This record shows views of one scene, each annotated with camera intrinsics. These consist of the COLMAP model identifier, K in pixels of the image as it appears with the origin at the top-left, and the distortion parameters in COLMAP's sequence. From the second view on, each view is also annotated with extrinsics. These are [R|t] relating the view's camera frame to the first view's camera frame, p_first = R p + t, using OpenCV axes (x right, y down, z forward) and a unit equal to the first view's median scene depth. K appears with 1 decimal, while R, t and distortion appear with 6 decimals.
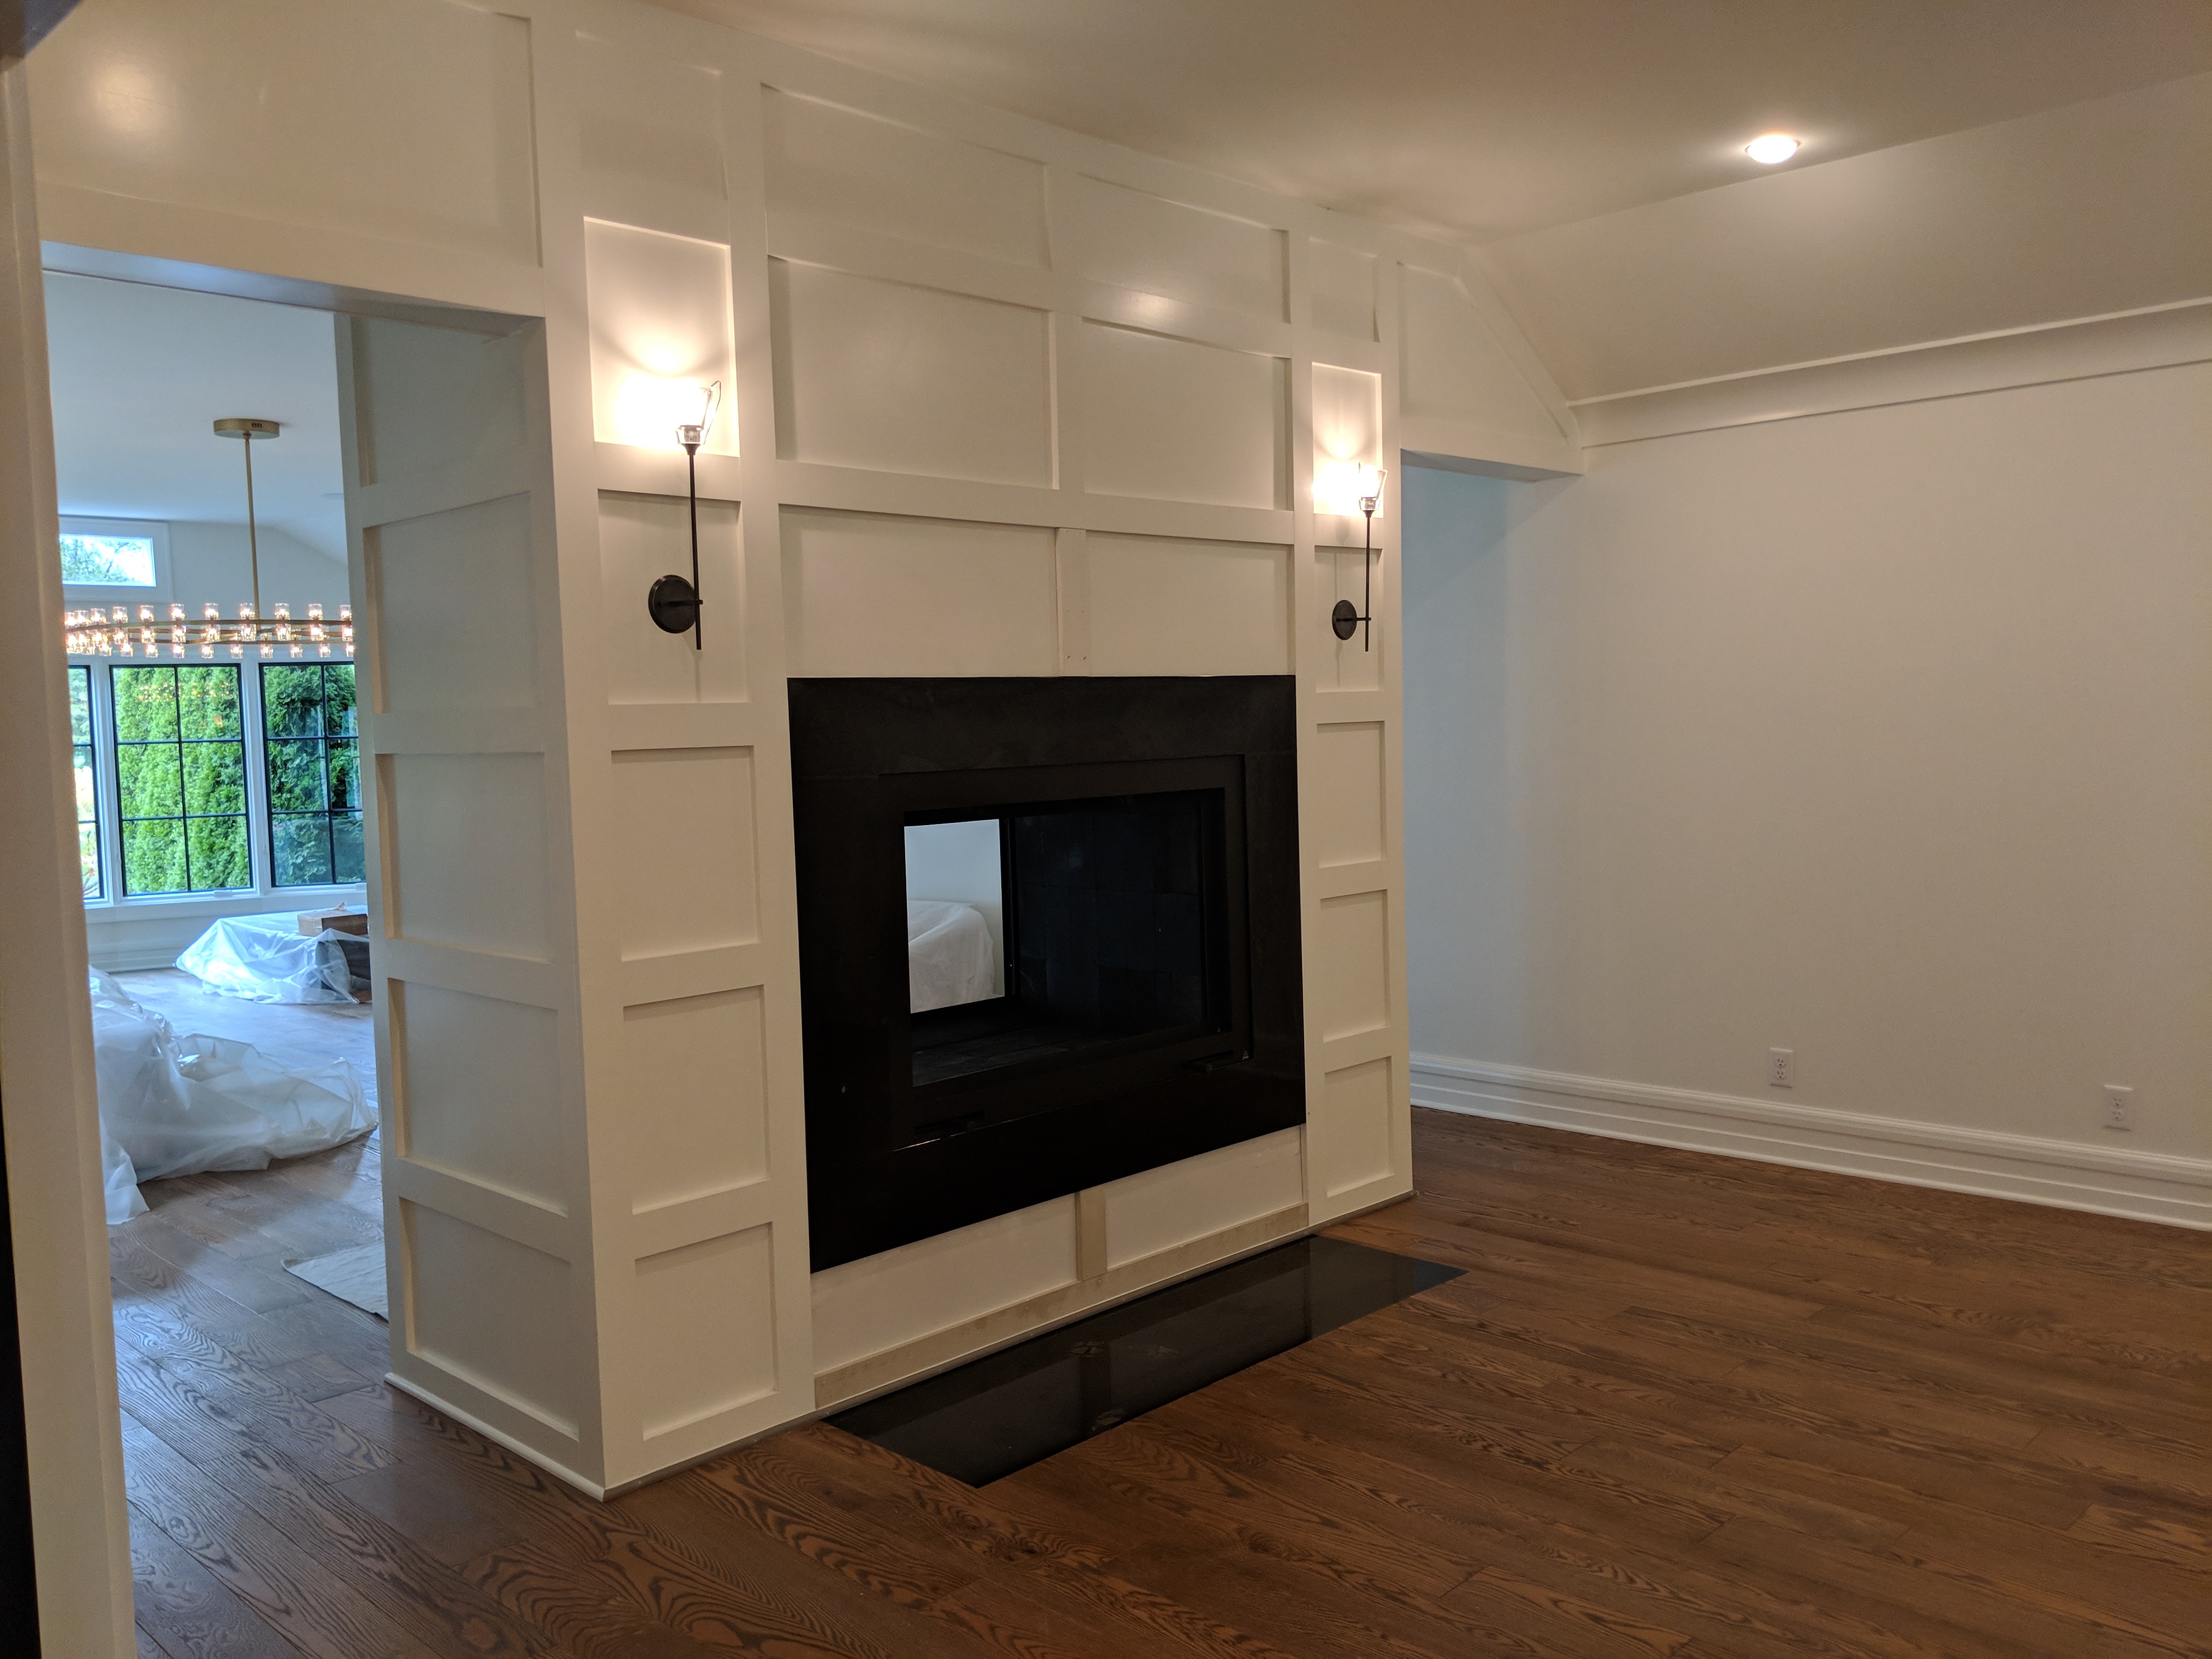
lens RADIAL K [[1767.6, 0, 1069.6], [0, 1767.6, 832.7], [0, 0, 1]] dist [0.049446, -0.081754]
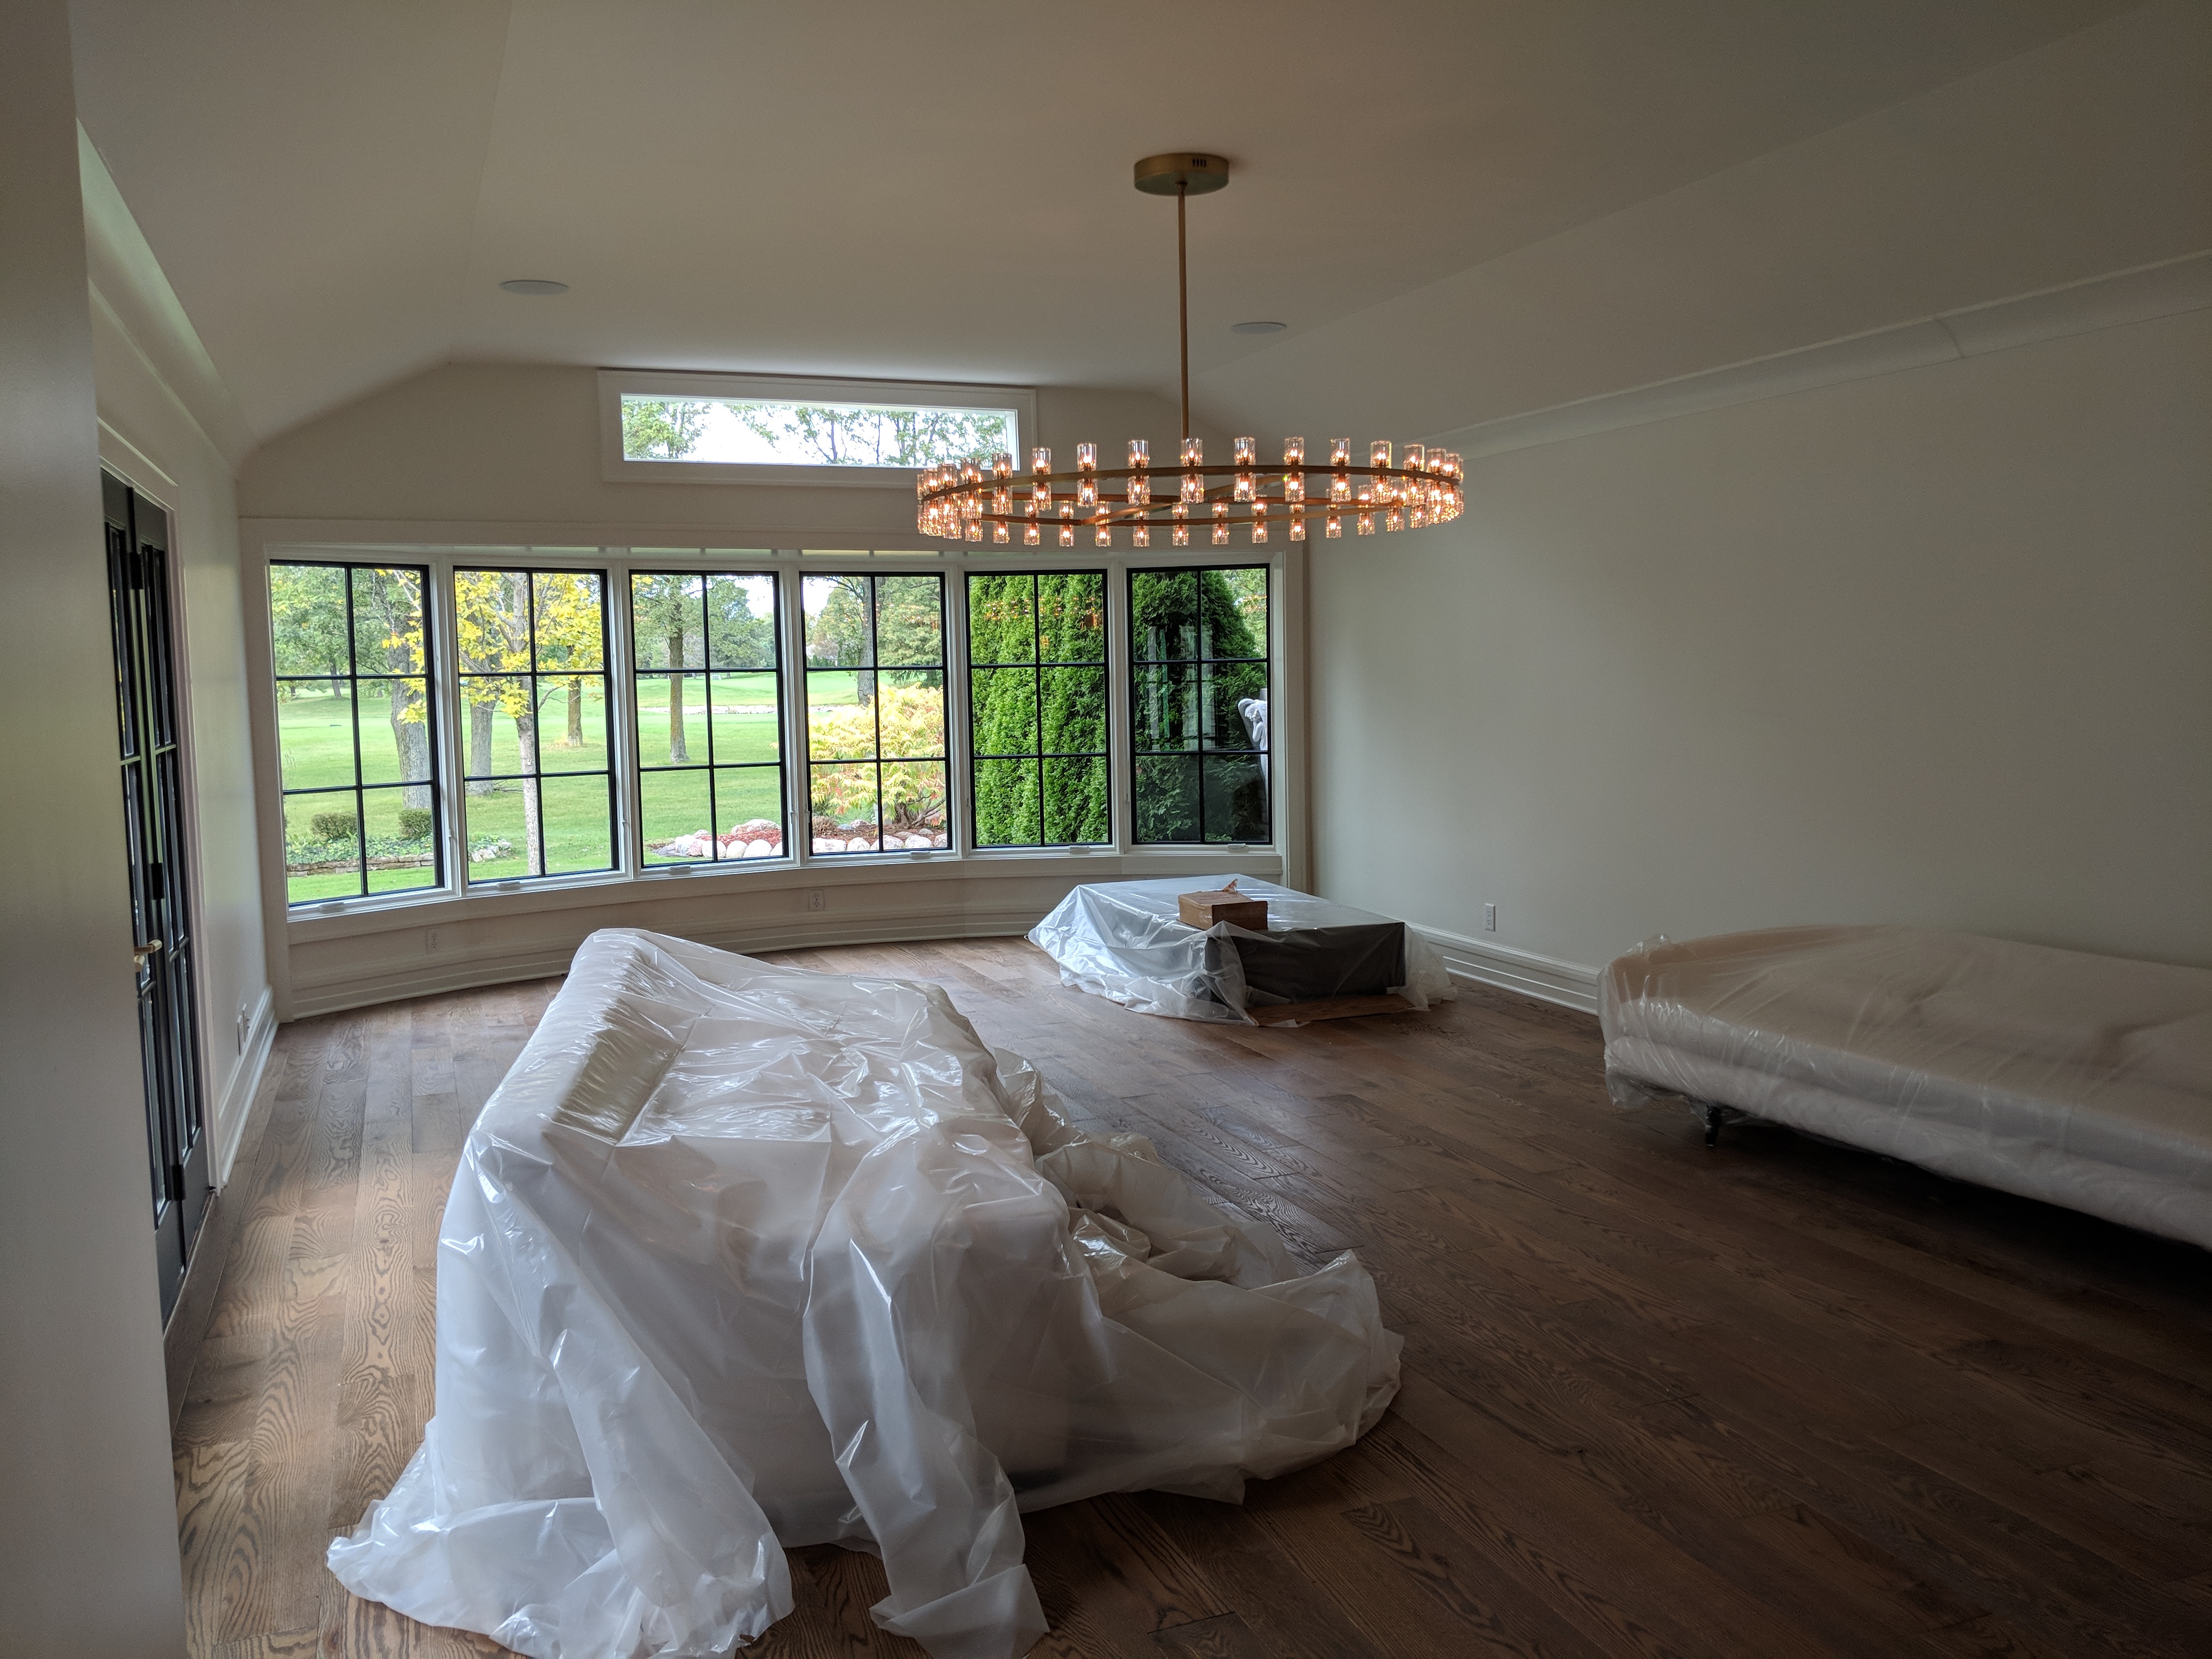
lens RADIAL K [[1767.6, 0, 1111.3], [0, 1767.6, 829.6], [0, 0, 1]] dist [0.049446, -0.081754]
pose [[0.920329, 0.046307, -0.388395, -0.145935], [-0.030366, 0.998429, 0.047085, -0.014510], [0.389966, -0.031540, 0.920289, 0.255308]]
